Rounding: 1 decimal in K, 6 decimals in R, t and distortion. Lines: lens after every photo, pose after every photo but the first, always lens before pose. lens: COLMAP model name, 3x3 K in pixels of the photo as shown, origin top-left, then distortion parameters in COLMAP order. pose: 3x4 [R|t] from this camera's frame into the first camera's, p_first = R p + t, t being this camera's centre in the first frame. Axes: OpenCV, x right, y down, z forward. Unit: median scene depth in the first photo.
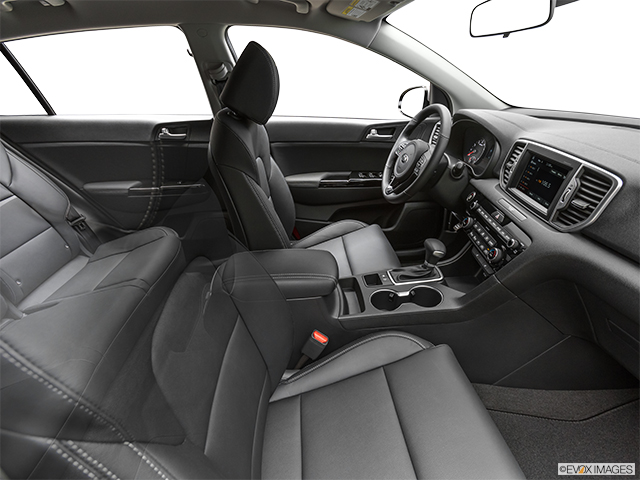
lens RADIAL K [[316.0, 0, 320.0], [0, 316.0, 240.0], [0, 0, 1]] dist [-0.003628, 0.000512]
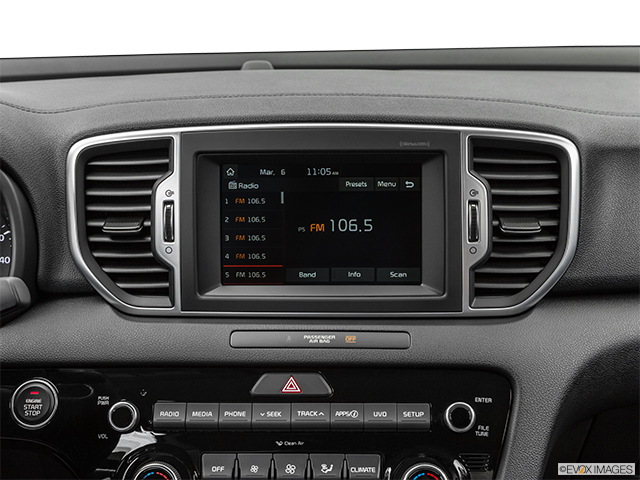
lens RADIAL K [[1172.3, 0, 320.0], [0, 1172.3, 240.0], [0, 0, 1]] dist [0.005025, 0.004064]
pose [[-0.025262, -0.200944, 0.979277, -0.354091], [0.474222, 0.859947, 0.188691, -0.321667], [-0.880043, 0.469161, 0.073568, 0.754590]]
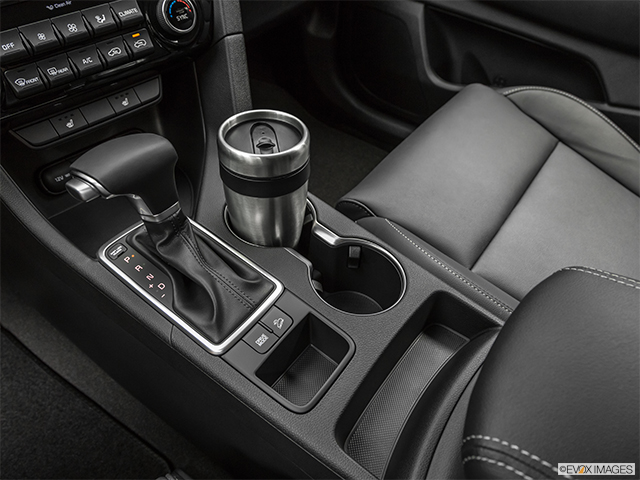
lens RADIAL K [[467.5, 0, 320.0], [0, 467.5, 240.0], [0, 0, 1]] dist [0.015527, -0.004087]
pose [[-0.750861, -0.460502, 0.473441, 0.024288], [0.316444, 0.378361, 0.869889, -0.240997], [-0.579717, 0.802983, -0.138373, 1.001313]]
